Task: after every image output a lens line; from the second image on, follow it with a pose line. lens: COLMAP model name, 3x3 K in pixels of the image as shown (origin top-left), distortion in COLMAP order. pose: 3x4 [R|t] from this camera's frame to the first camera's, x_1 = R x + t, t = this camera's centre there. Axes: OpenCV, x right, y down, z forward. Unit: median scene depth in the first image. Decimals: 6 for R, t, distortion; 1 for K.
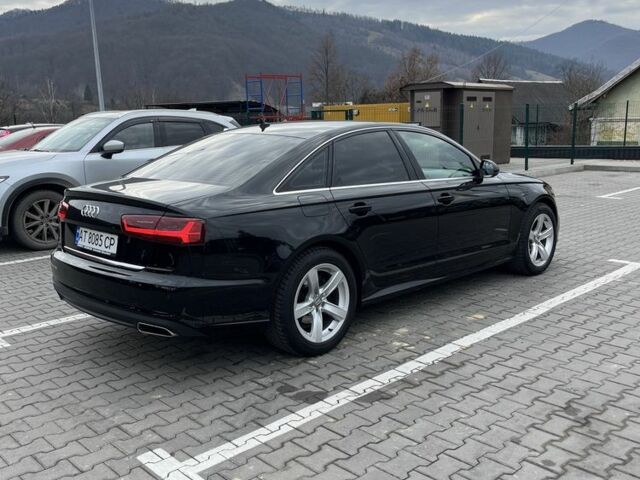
lens RADIAL K [[644.2, 0, 322.0], [0, 644.2, 238.9], [0, 0, 1]] dist [0.028082, 0.000000]
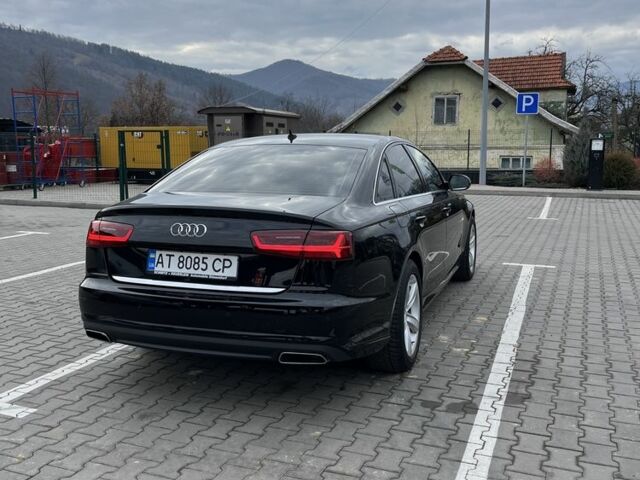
lens RADIAL K [[644.2, 0, 322.1], [0, 644.2, 239.5], [0, 0, 1]] dist [0.028082, 0.000000]
pose [[0.910472, -0.044481, 0.411171, -0.532638], [0.061405, 0.997719, -0.028038, 0.003787], [-0.408986, 0.050776, 0.911127, 0.158500]]
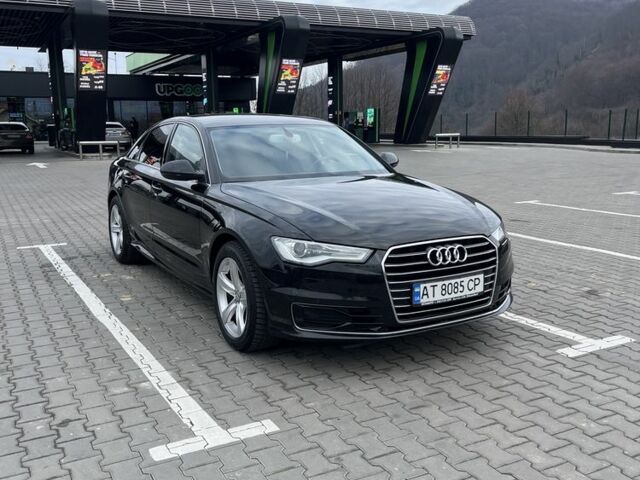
lens RADIAL K [[644.2, 0, 319.4], [0, 644.2, 239.8], [0, 0, 1]] dist [0.028082, 0.000000]
pose [[-0.263863, 0.192064, -0.945245, 1.432442], [-0.156319, 0.958505, 0.238395, -0.349412], [0.951809, 0.210663, -0.222891, 1.887428]]
